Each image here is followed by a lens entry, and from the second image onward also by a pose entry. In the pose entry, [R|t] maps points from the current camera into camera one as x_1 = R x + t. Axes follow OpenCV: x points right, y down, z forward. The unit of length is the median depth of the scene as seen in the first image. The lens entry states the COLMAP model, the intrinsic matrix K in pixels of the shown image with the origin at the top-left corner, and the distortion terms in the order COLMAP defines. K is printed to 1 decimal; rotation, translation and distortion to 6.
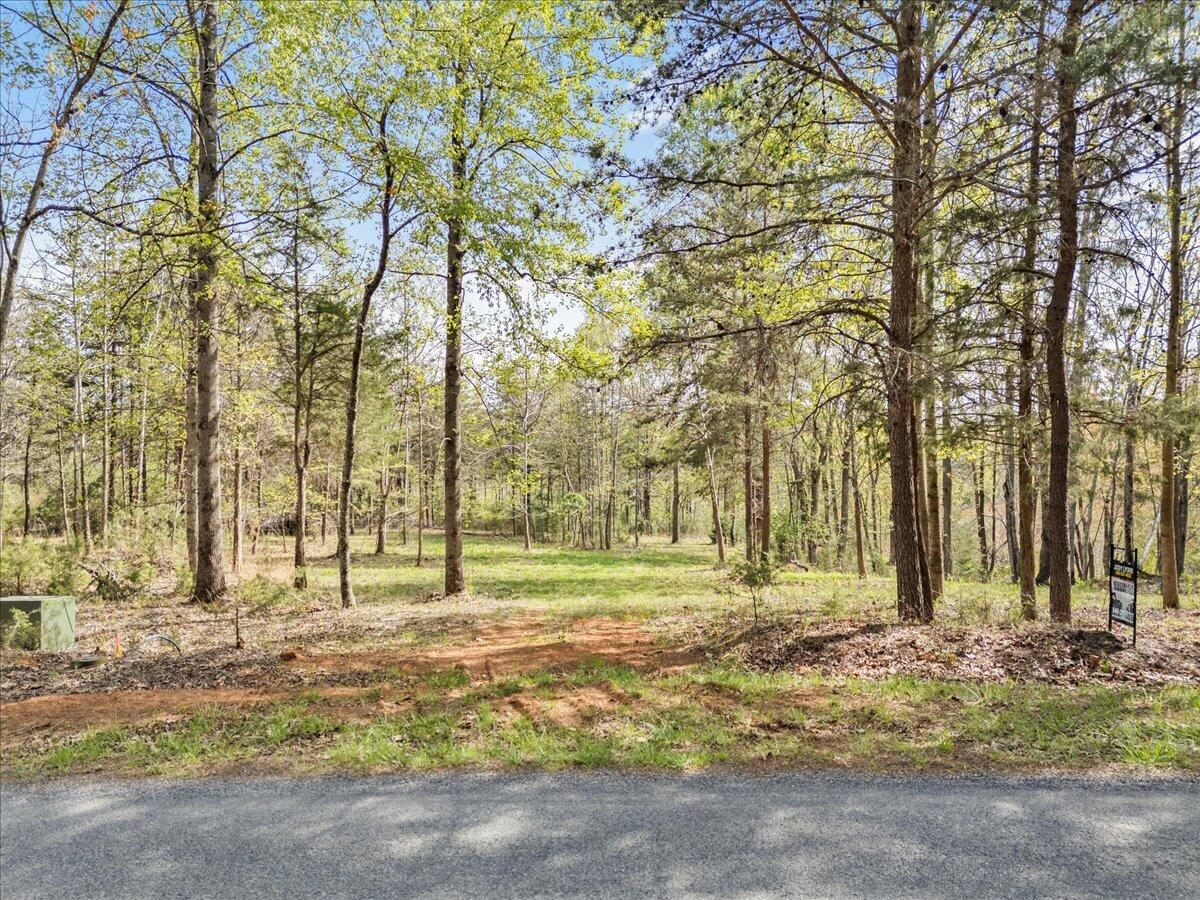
lens RADIAL K [[862.3, 0, 593.7], [0, 862.3, 453.7], [0, 0, 1]] dist [0.054987, -0.044837]
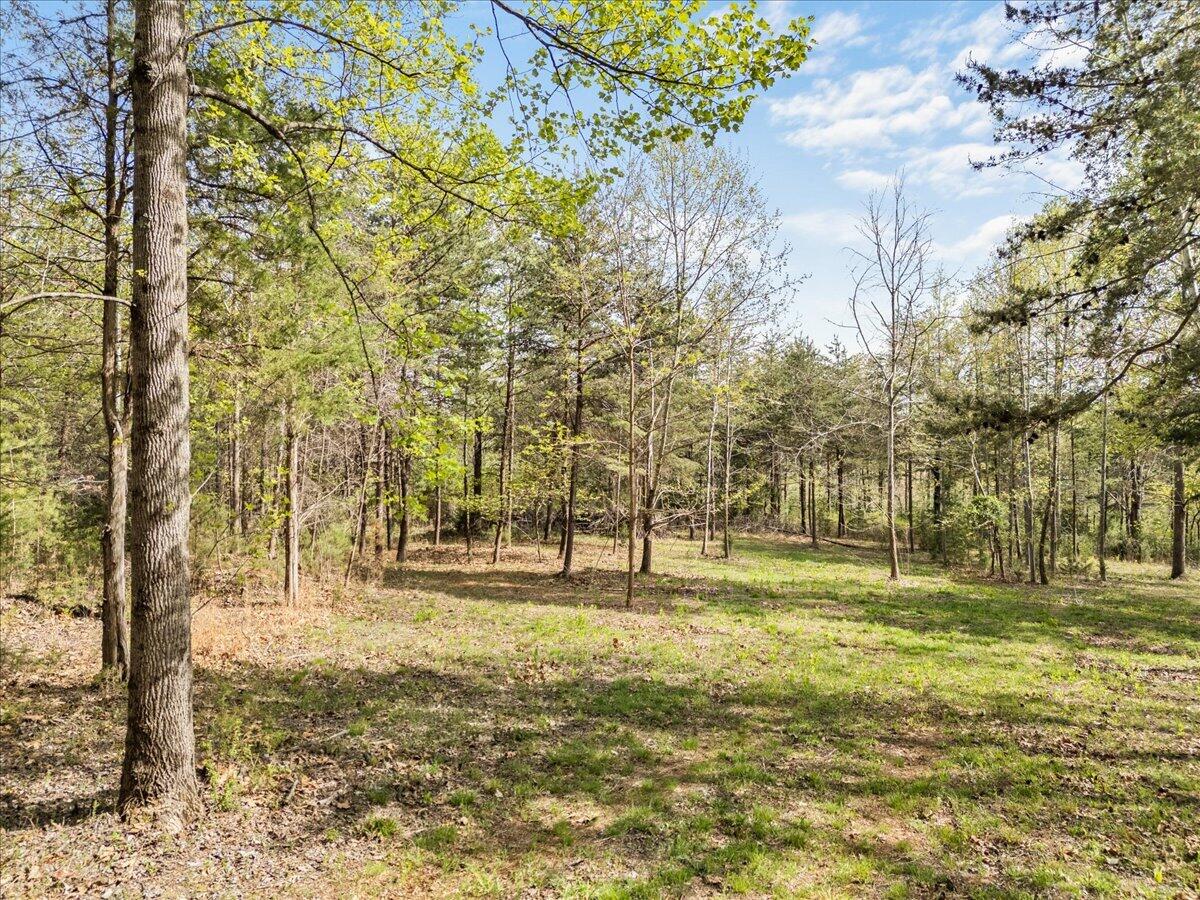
lens RADIAL K [[862.3, 0, 593.7], [0, 862.3, 453.7], [0, 0, 1]] dist [0.054987, -0.044837]
pose [[0.871000, -0.004051, -0.491266, 0.044147], [0.003970, 0.999991, -0.001207, 0.012242], [0.491266, -0.000899, 0.871009, 0.263654]]
